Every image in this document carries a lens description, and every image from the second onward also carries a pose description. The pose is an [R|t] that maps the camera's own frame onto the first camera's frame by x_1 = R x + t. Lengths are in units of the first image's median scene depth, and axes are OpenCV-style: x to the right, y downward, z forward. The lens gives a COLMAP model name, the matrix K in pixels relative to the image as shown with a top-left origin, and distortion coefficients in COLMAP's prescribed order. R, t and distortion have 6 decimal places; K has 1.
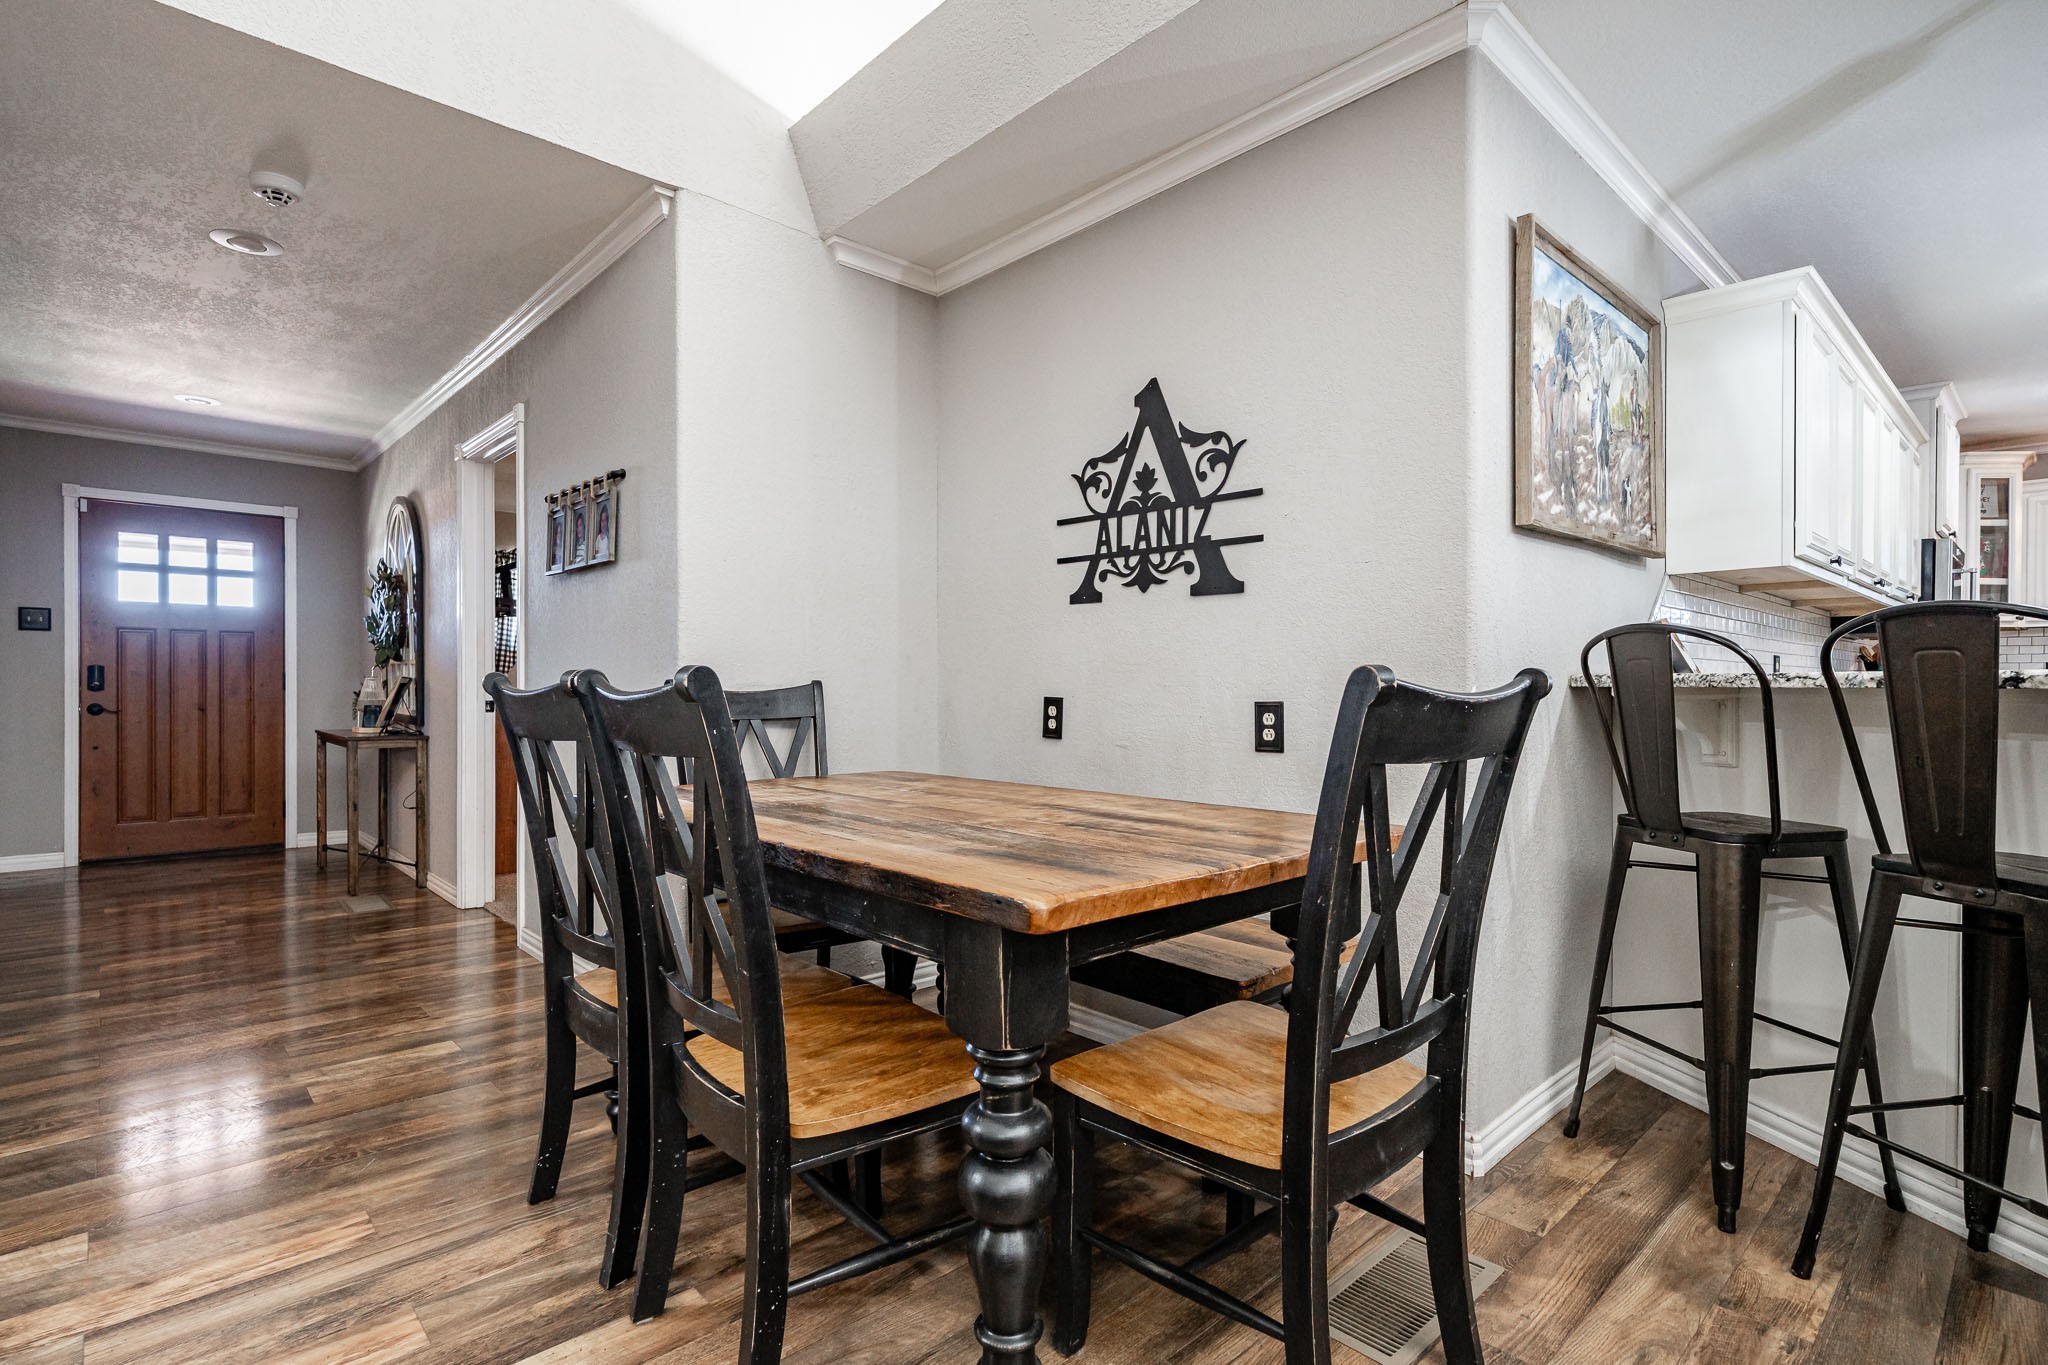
lens RADIAL K [[994.5, 0, 1016.9], [0, 994.5, 702.9], [0, 0, 1]] dist [0.003617, 0.000456]
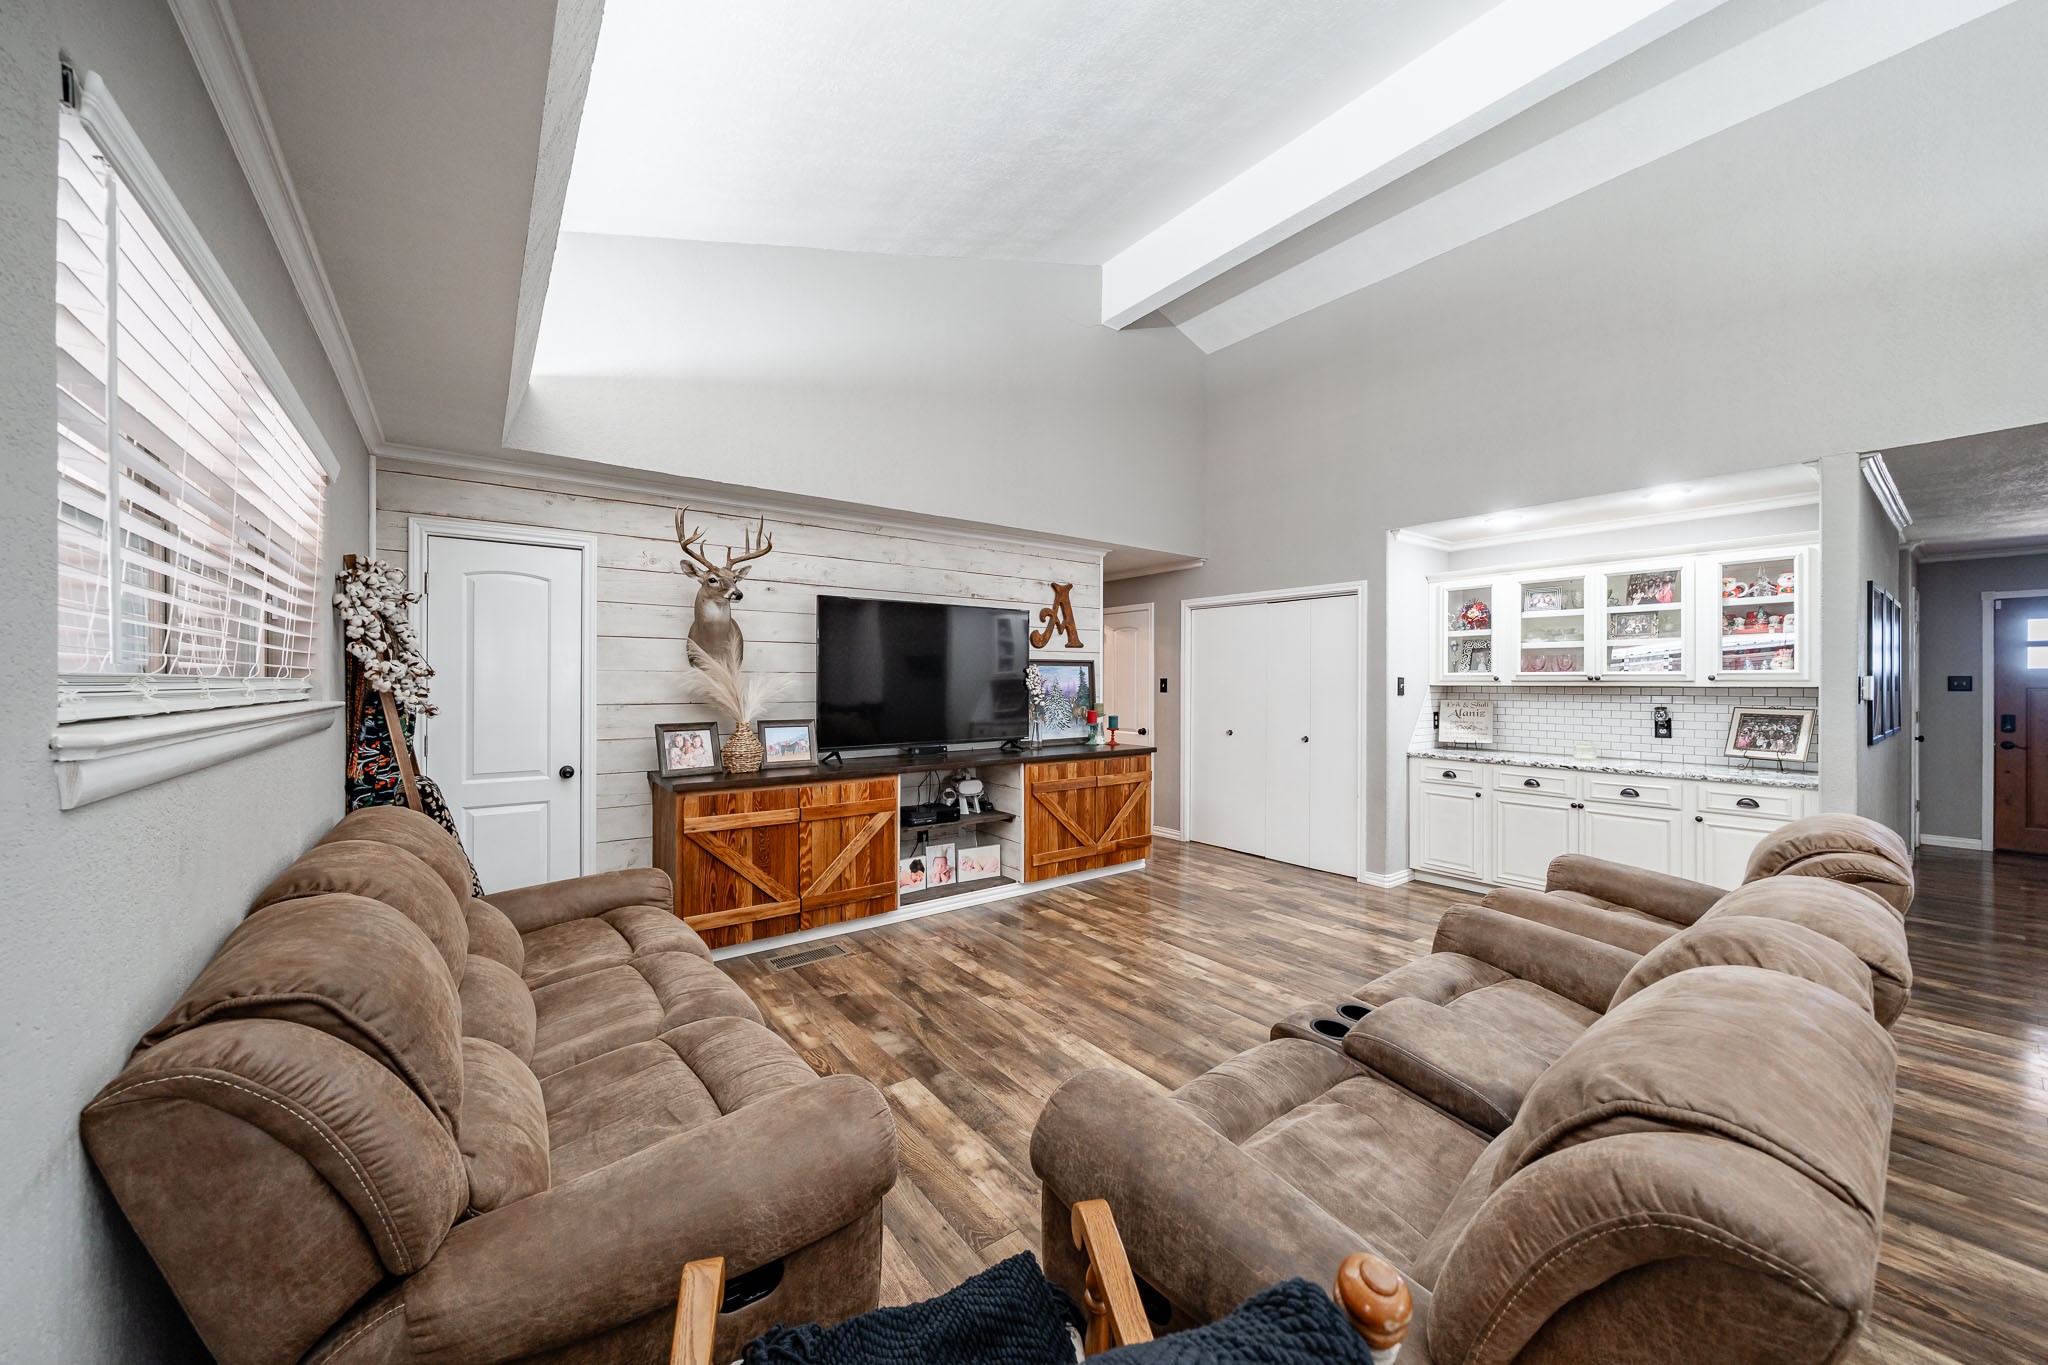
lens RADIAL K [[745.3, 0, 1019.9], [0, 745.3, 679.5], [0, 0, 1]] dist [-0.002059, -0.000046]
pose [[-0.103679, -0.006326, -0.994591, 0.280940], [-0.010482, 0.999931, -0.005267, -0.064829], [0.994556, 0.009880, -0.103738, -0.297316]]
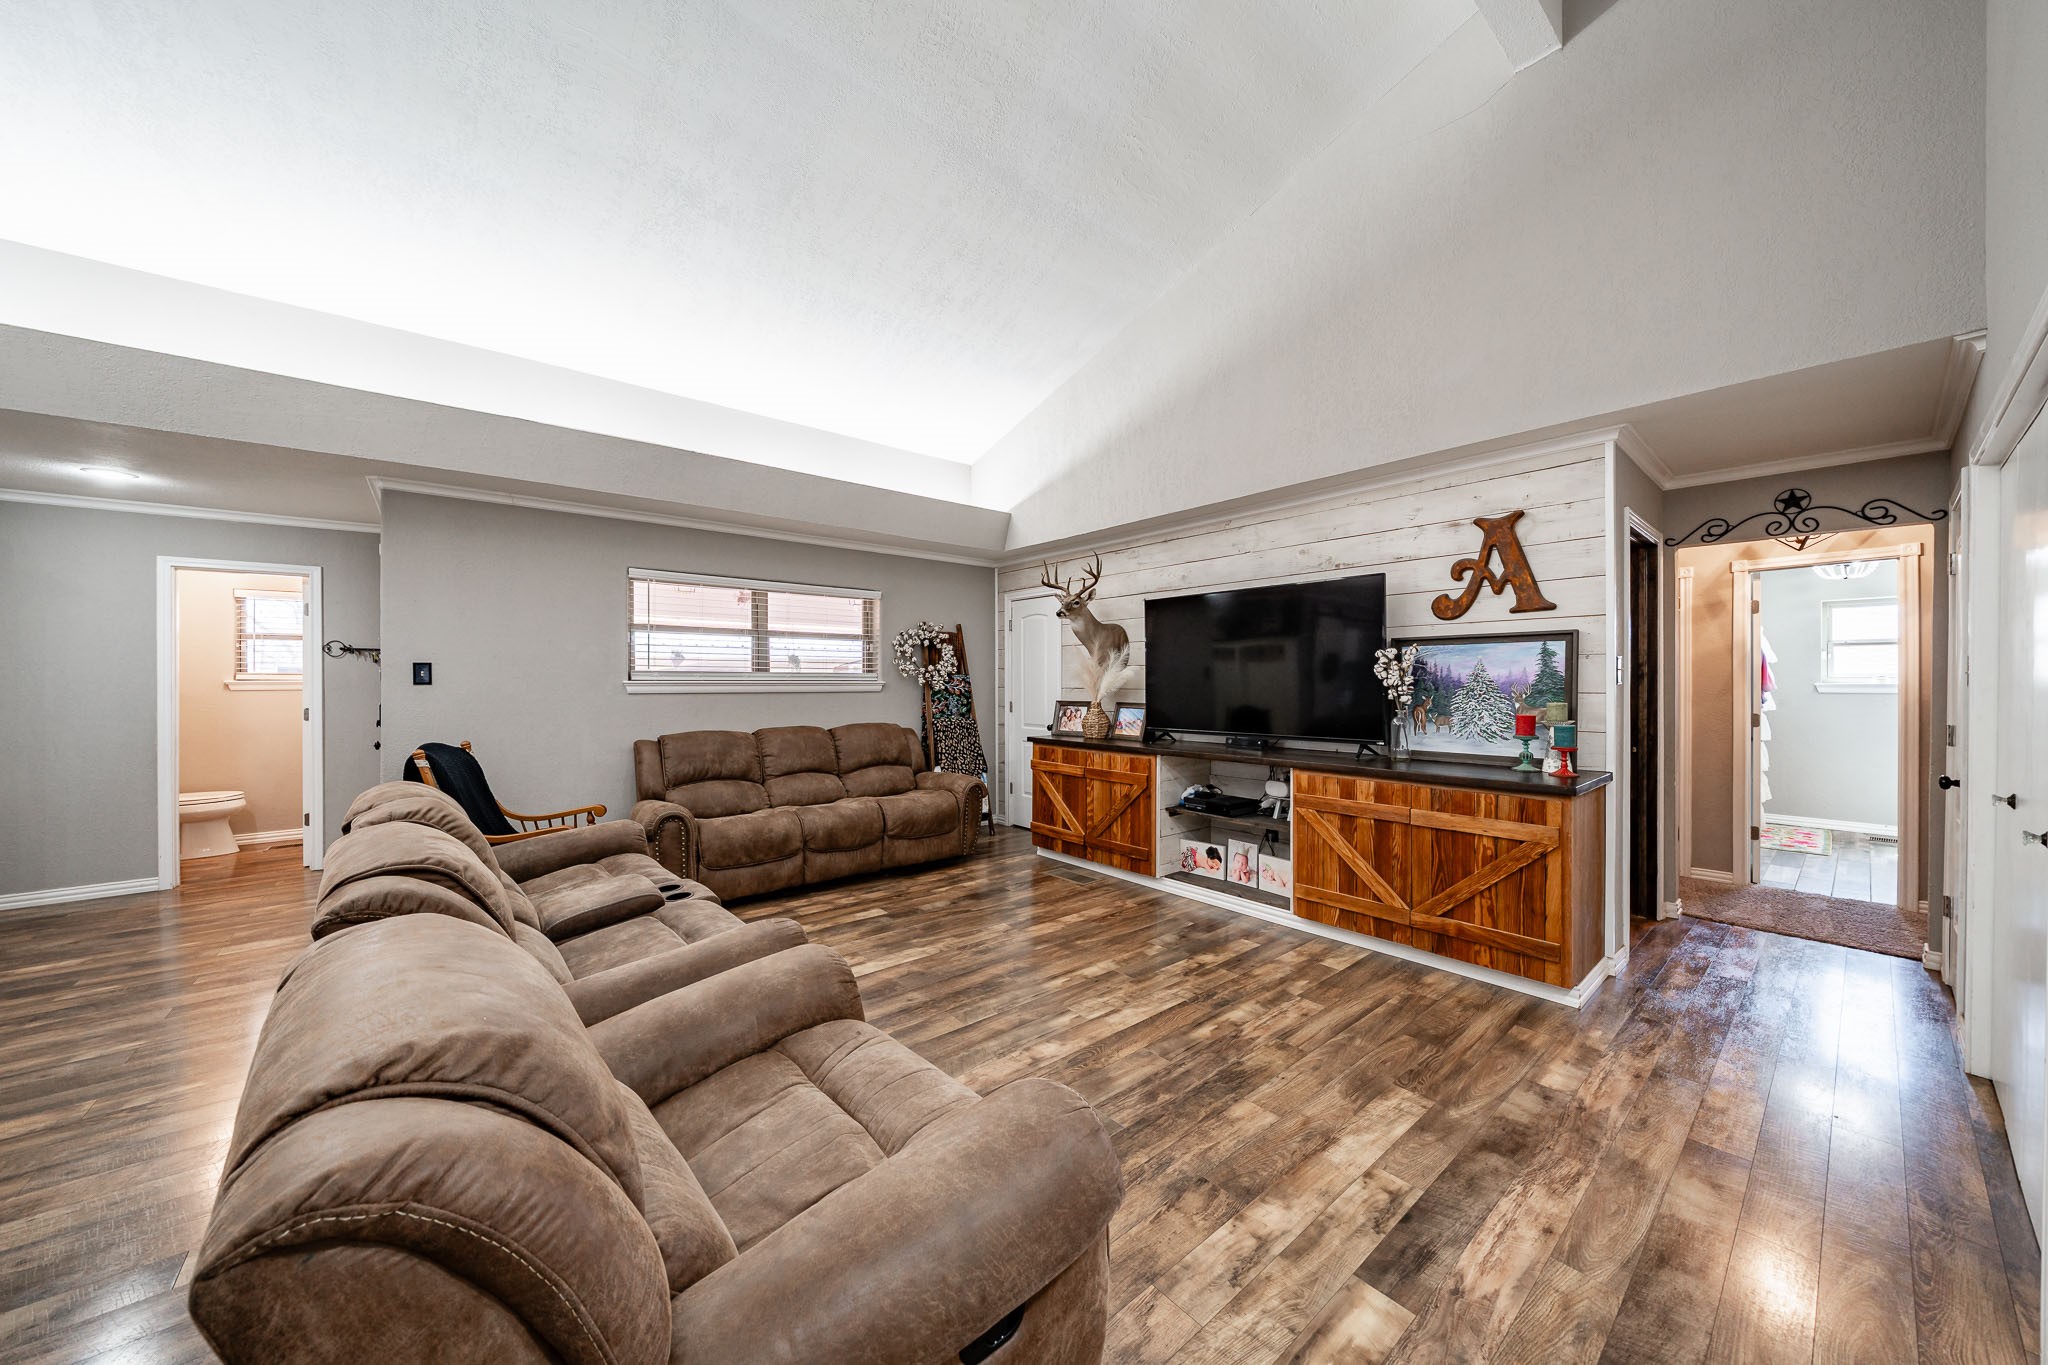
lens RADIAL K [[698.8, 0, 1018.1], [0, 698.8, 682.6], [0, 0, 1]] dist [-0.007185, -0.000302]
pose [[-0.997840, -0.001983, 0.065662, -1.568111], [-0.001266, 0.999939, 0.010951, -0.052734], [-0.065679, 0.010845, -0.997782, 1.409722]]
